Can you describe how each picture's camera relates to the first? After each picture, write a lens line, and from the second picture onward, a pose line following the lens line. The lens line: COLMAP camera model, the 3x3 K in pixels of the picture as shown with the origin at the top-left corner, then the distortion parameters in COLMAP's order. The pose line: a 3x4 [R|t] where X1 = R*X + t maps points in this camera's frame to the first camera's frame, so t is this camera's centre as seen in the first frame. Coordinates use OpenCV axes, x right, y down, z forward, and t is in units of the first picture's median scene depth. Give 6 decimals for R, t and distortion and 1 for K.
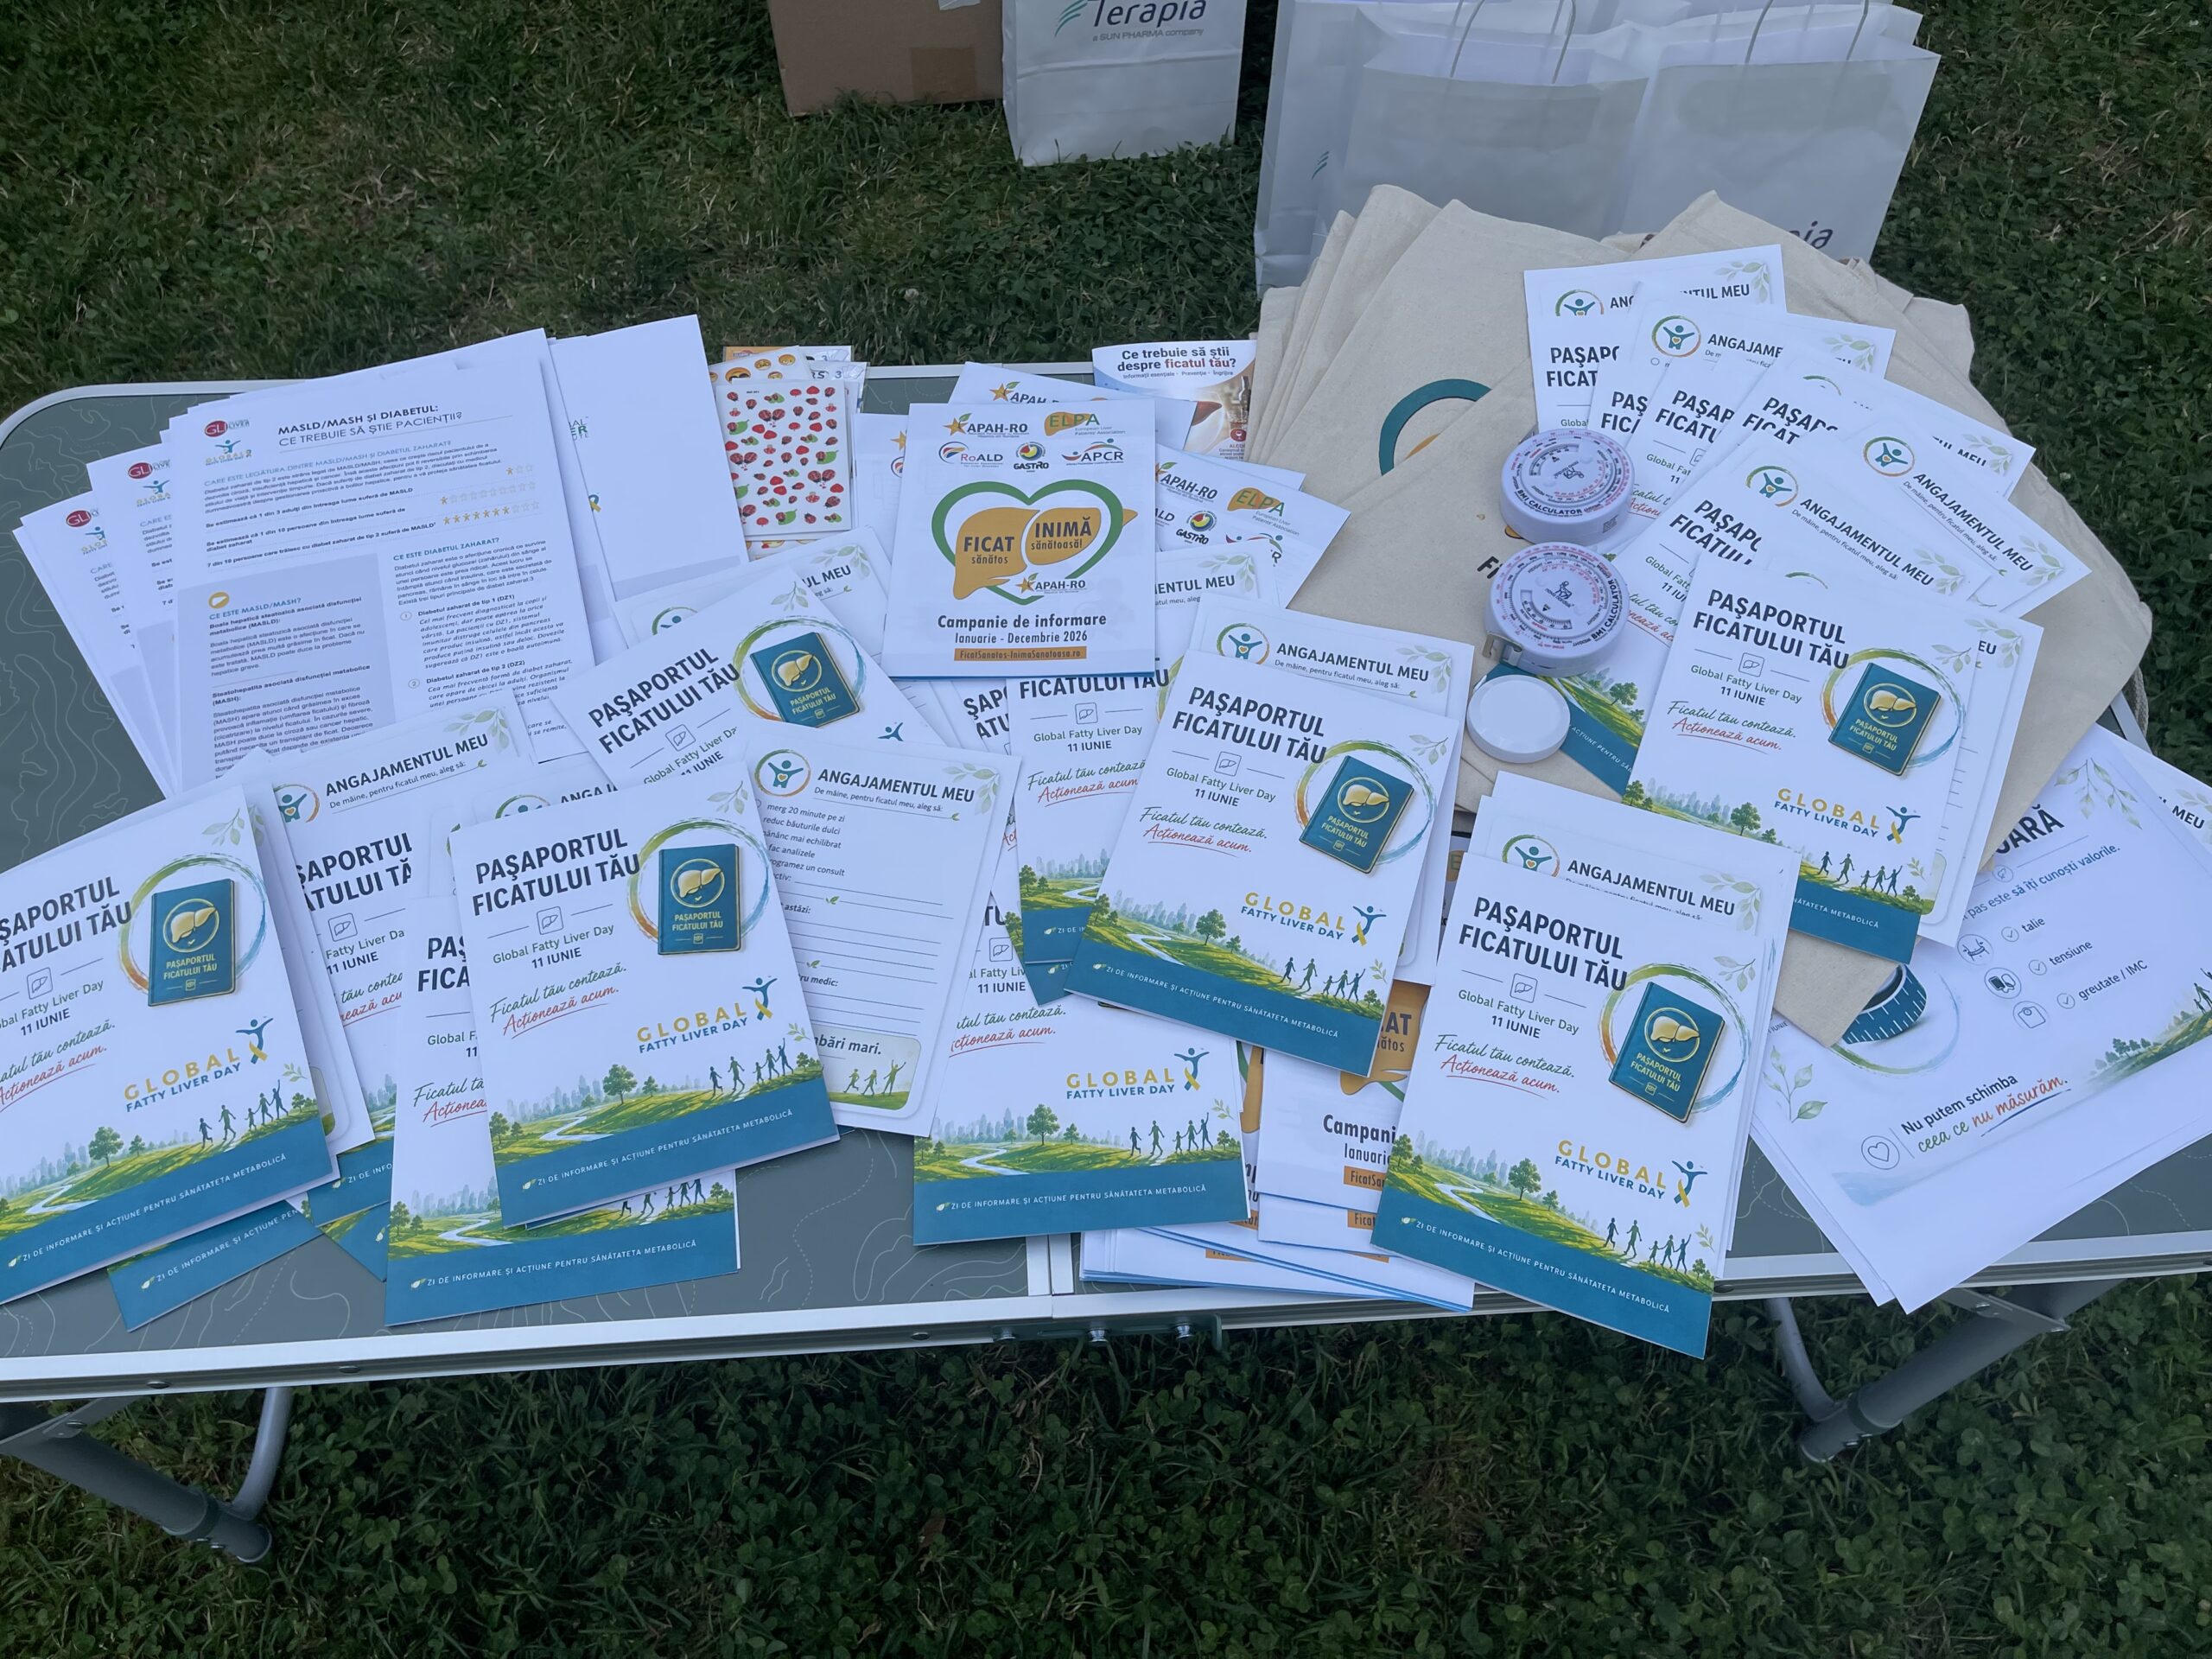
lens RADIAL K [[1629.3, 0, 1152.9], [0, 1629.3, 833.6], [0, 0, 1]] dist [0.100752, -0.255574]
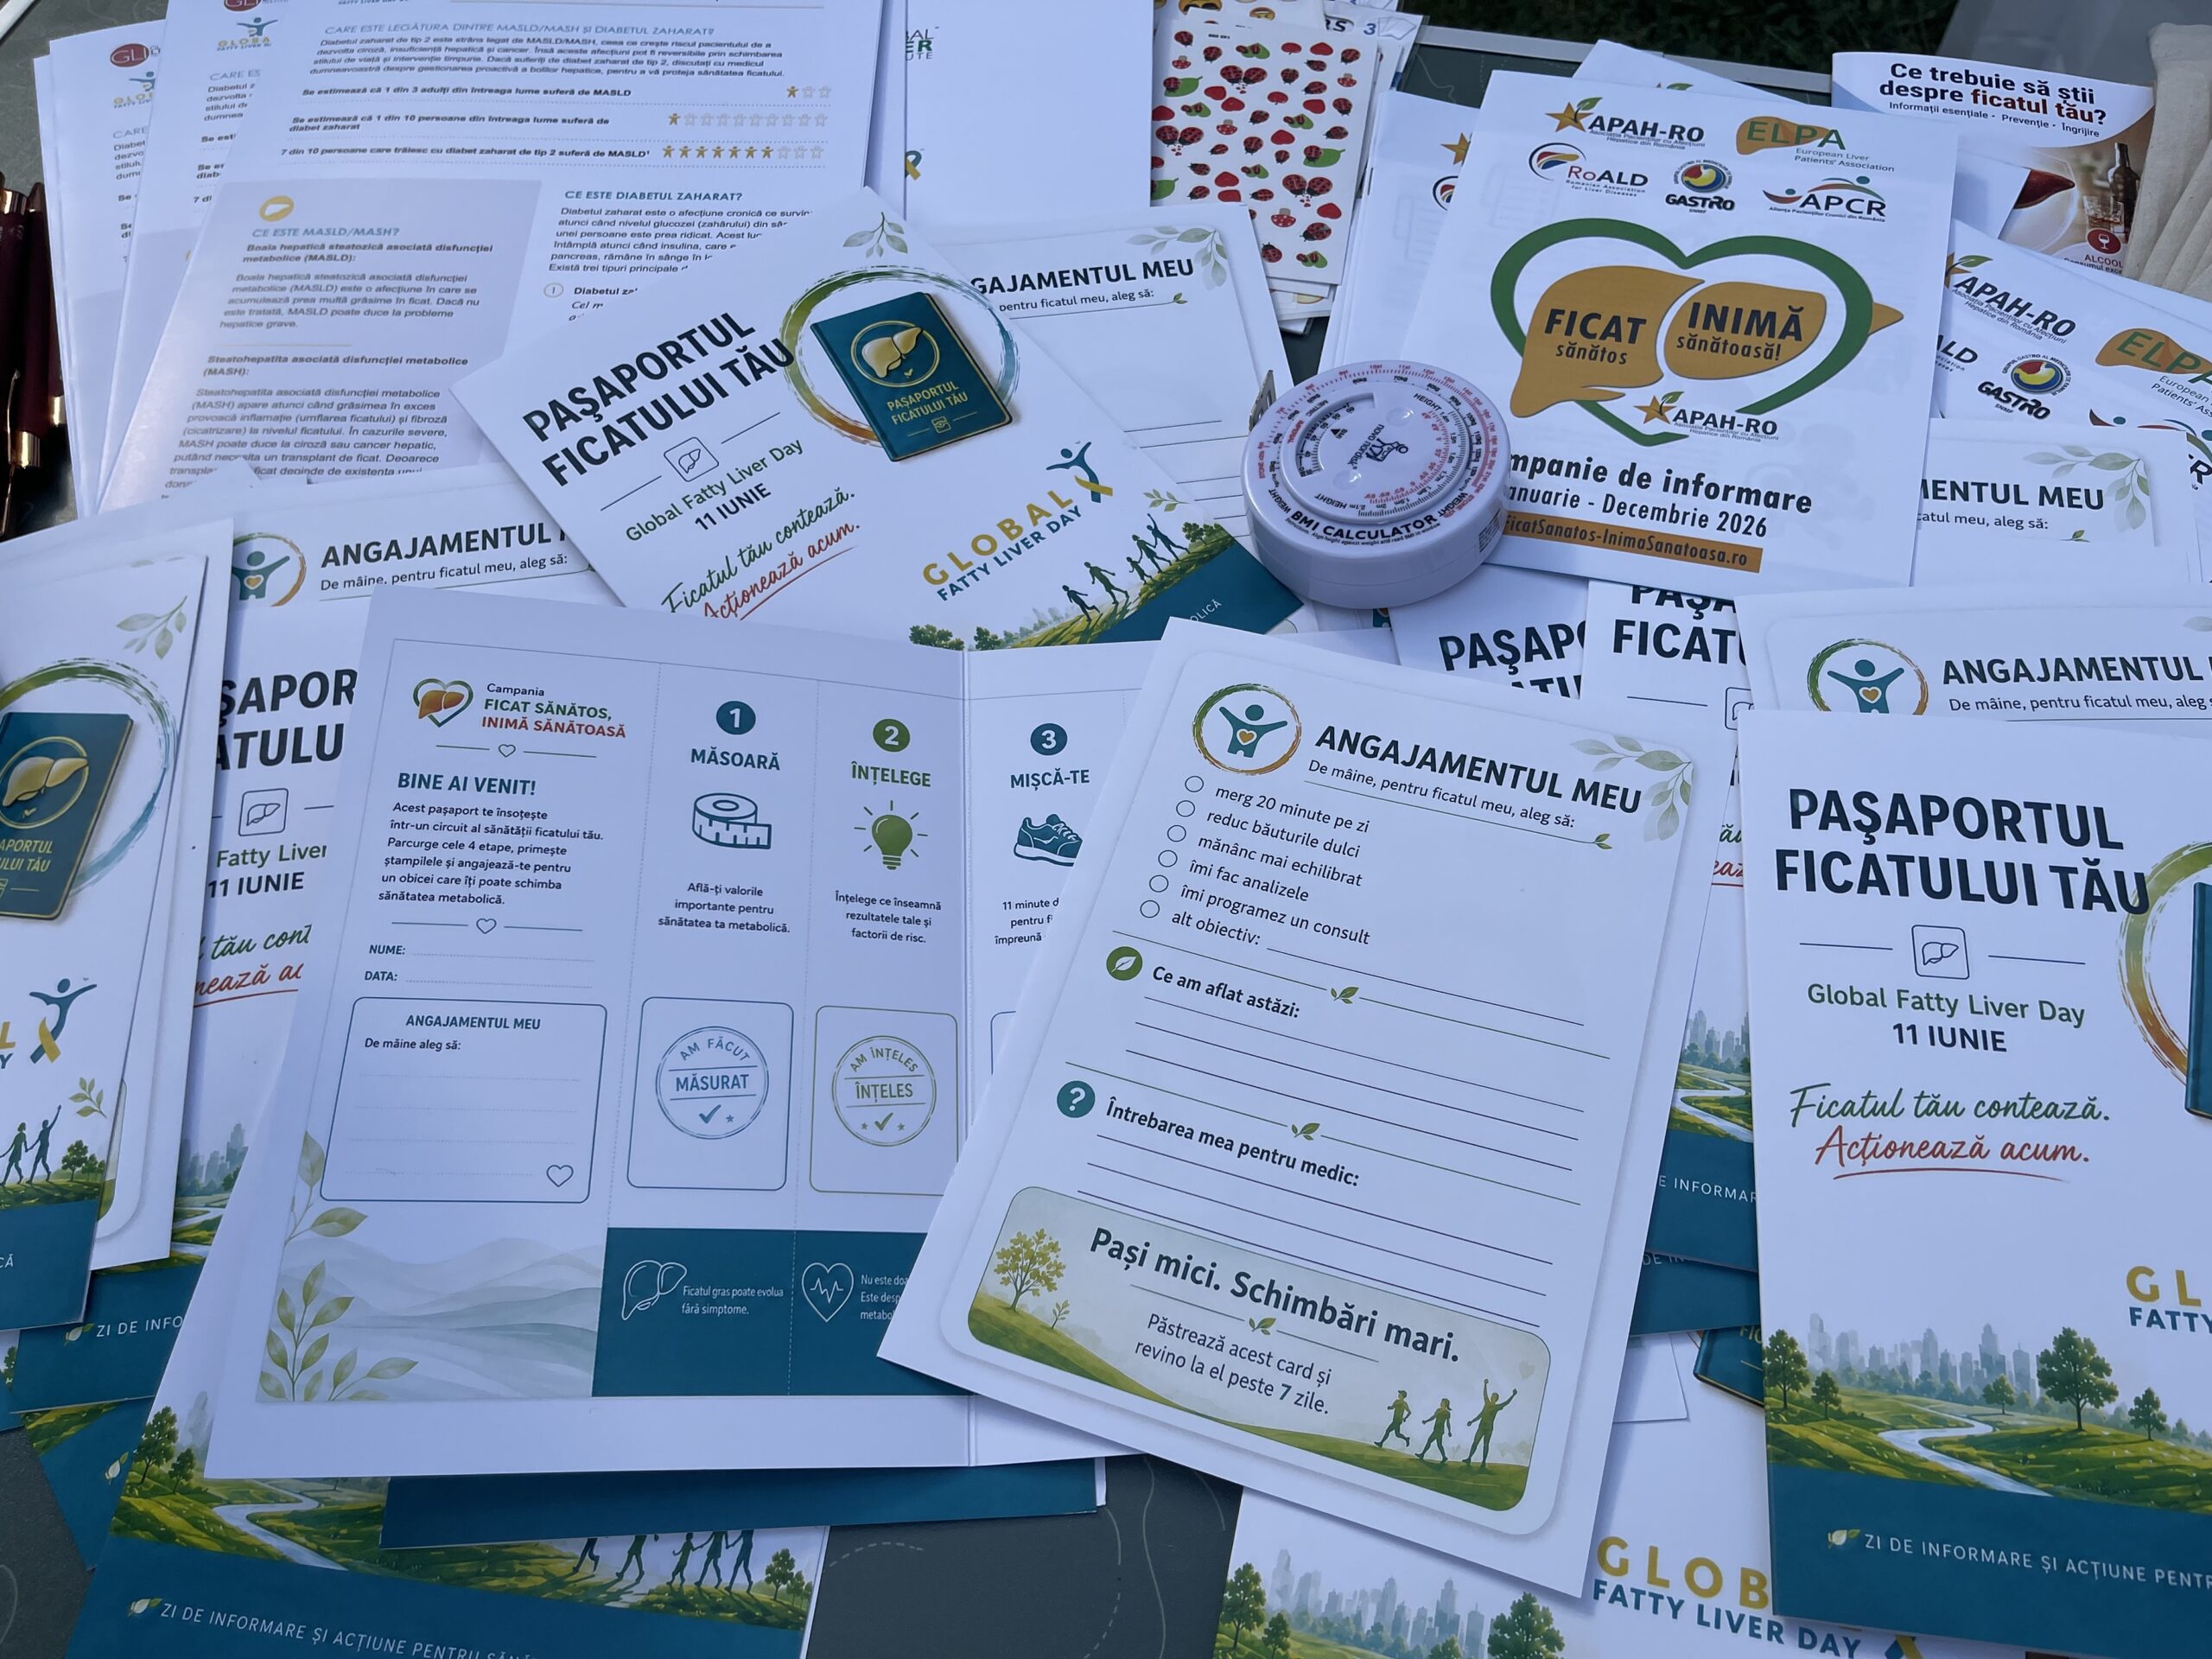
lens RADIAL K [[1796.4, 0, 1106.0], [0, 1796.4, 829.5], [0, 0, 1]] dist [0.110756, -0.168219]
pose [[0.951090, 0.226138, -0.210449, -0.088542], [-0.221742, 0.974086, 0.044579, -0.018968], [0.215077, 0.004266, 0.976588, 0.388824]]
